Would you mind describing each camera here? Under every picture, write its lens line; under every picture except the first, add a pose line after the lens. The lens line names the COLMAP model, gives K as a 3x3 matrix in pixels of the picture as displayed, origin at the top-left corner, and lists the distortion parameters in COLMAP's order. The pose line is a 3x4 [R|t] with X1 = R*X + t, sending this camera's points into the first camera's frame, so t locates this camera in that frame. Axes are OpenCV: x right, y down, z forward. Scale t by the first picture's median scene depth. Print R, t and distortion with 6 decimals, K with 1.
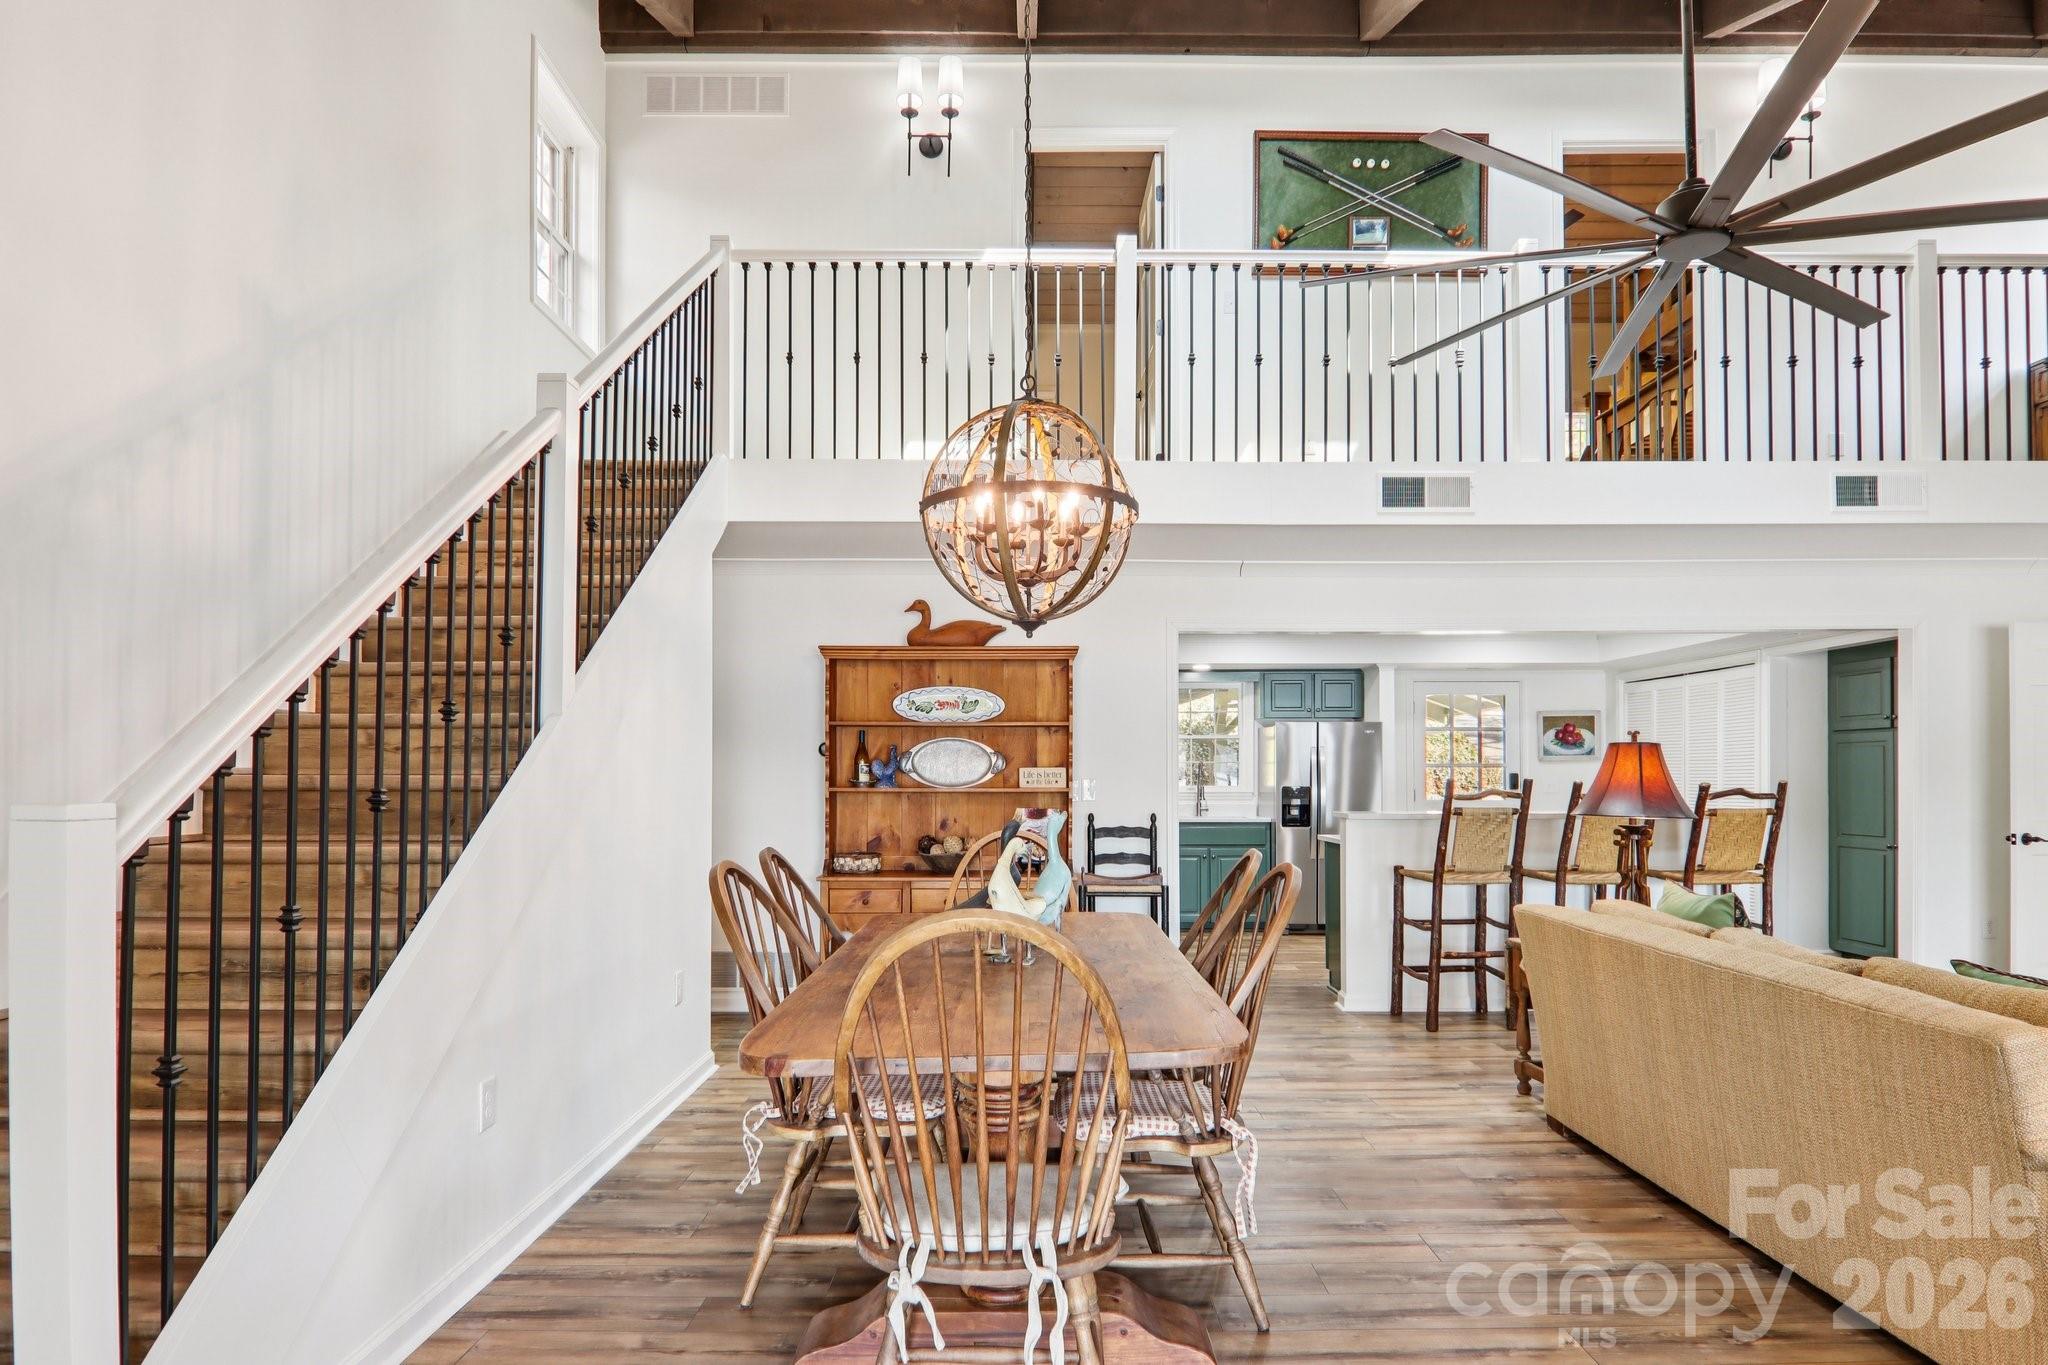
lens RADIAL K [[1151.8, 0, 1031.1], [0, 1151.8, 775.1], [0, 0, 1]] dist [0.002775, -0.018106]
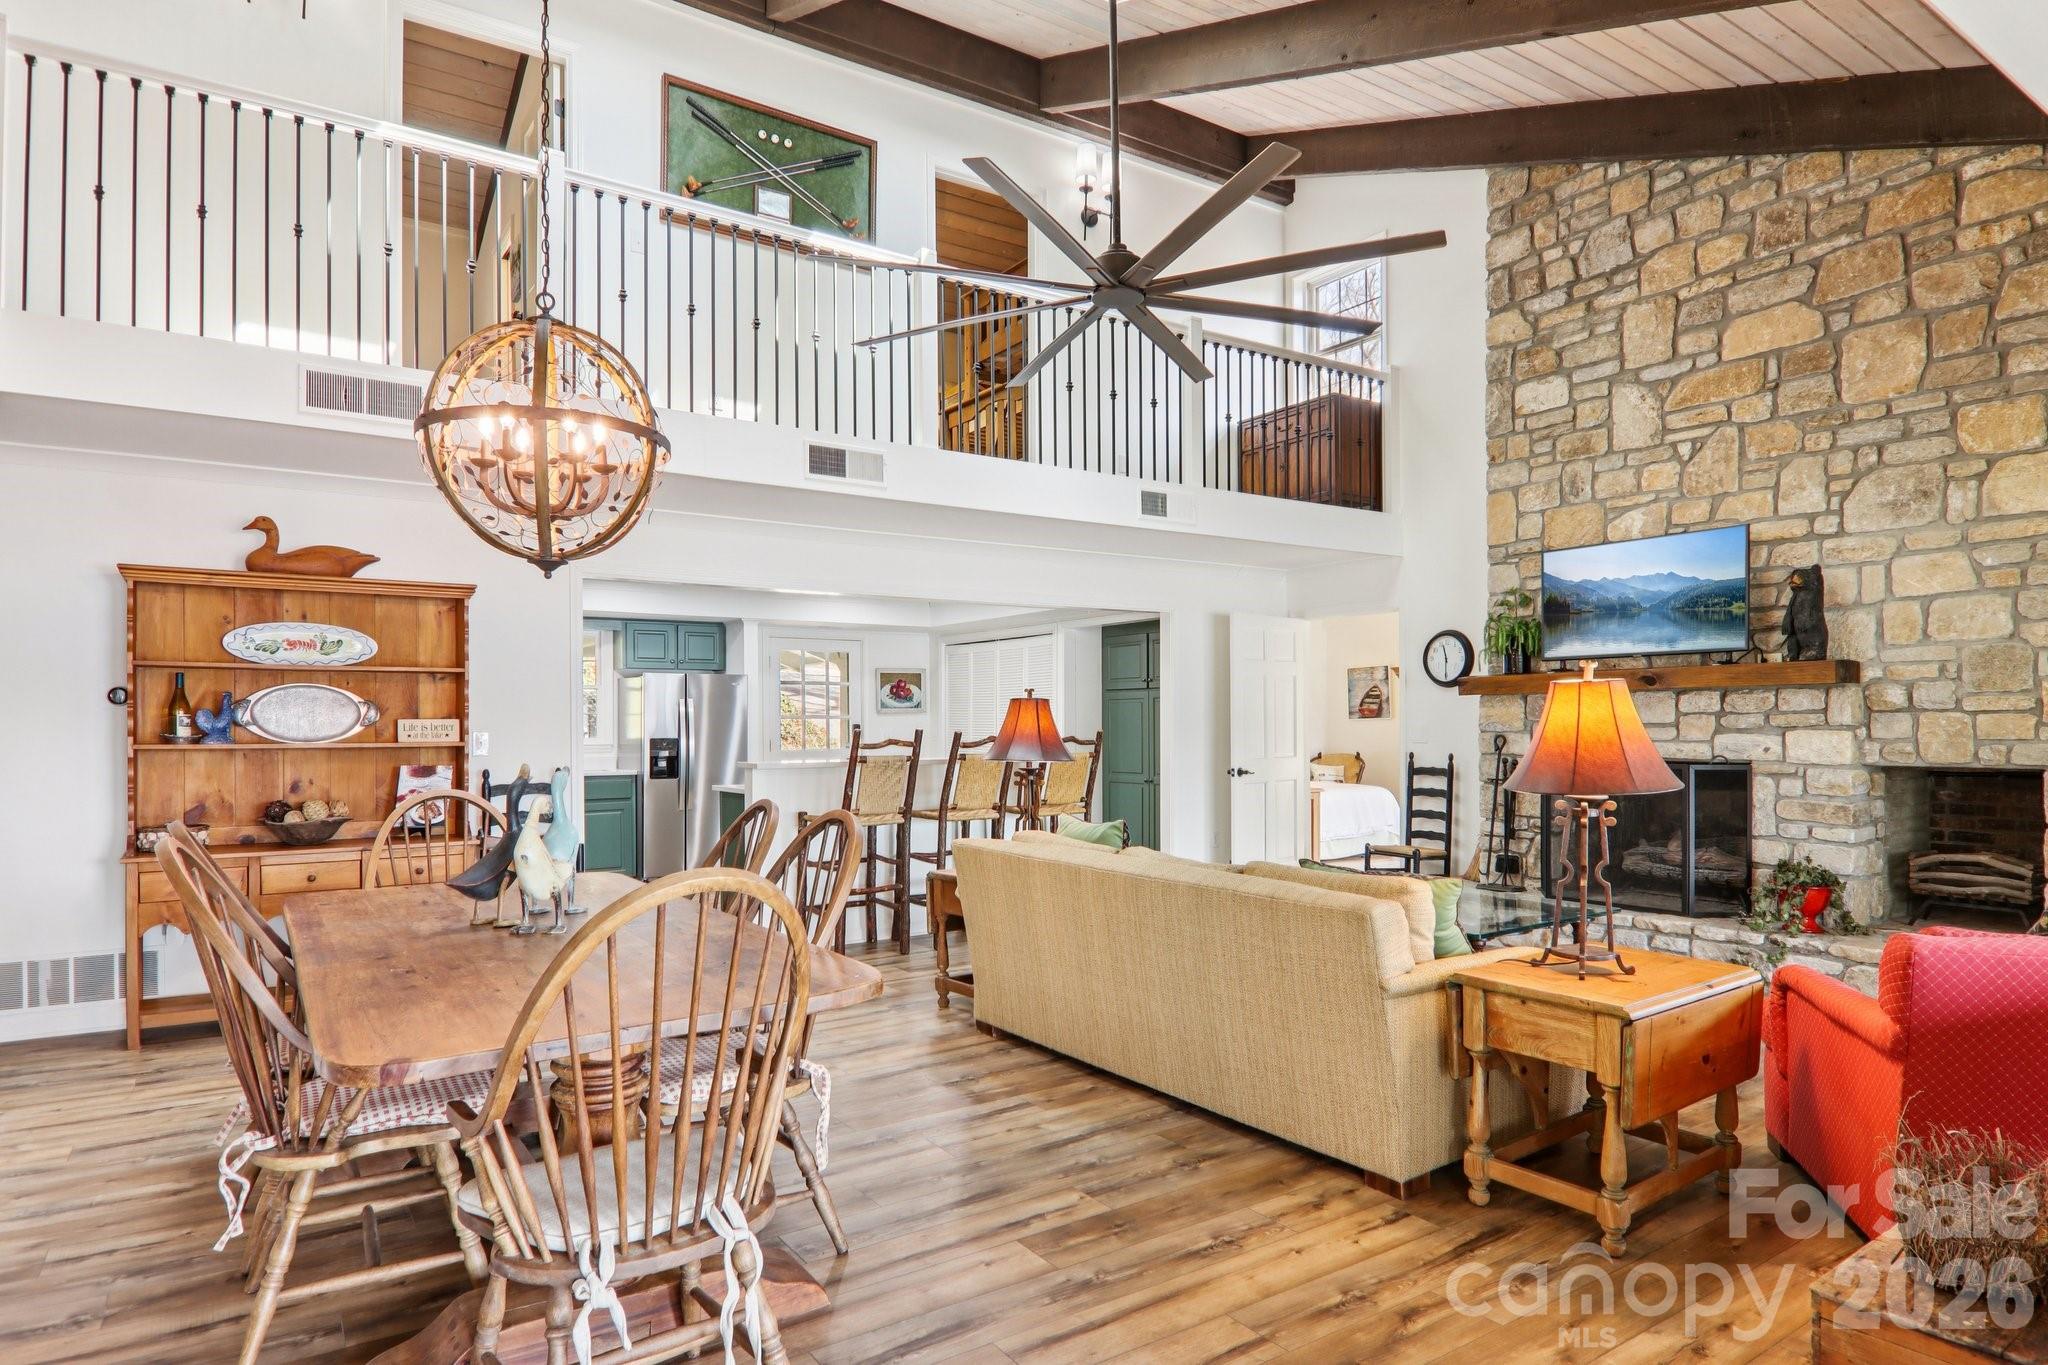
lens RADIAL K [[1151.8, 0, 1022.8], [0, 1151.8, 727.0], [0, 0, 1]] dist [0.002775, -0.018106]
pose [[0.827737, -0.003287, 0.561106, -0.112372], [0.002861, 0.999995, 0.001638, -0.000676], [-0.561109, 0.000249, 0.827742, 0.013825]]
